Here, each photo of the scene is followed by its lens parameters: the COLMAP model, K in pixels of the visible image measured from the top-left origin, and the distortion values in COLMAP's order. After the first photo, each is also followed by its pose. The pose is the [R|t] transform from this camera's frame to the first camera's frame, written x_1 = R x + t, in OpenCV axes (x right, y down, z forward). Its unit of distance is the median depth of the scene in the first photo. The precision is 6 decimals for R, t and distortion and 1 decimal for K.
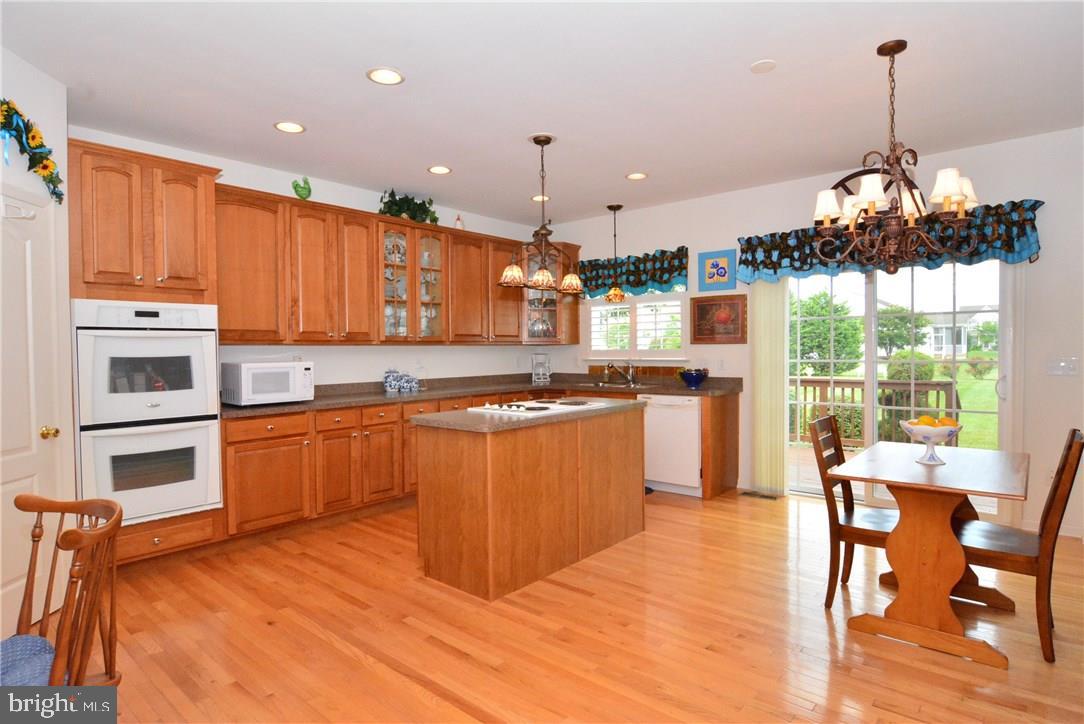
lens RADIAL K [[580.3, 0, 540.9], [0, 580.3, 364.2], [0, 0, 1]] dist [-0.011596, -0.007618]
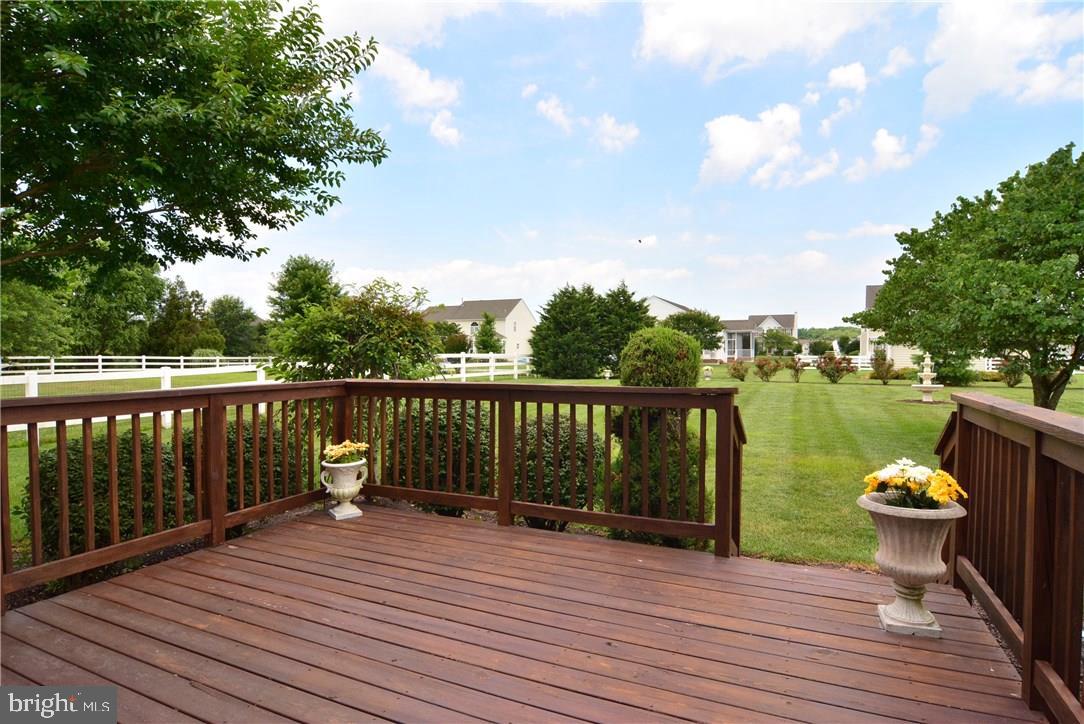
lens RADIAL K [[580.3, 0, 540.9], [0, 580.3, 364.2], [0, 0, 1]] dist [-0.011596, -0.007618]
pose [[0.959923, 0.003156, 0.280246, 0.097534], [-0.001413, 0.999978, -0.006422, 0.003112], [-0.280261, 0.005769, 0.959907, 0.132114]]
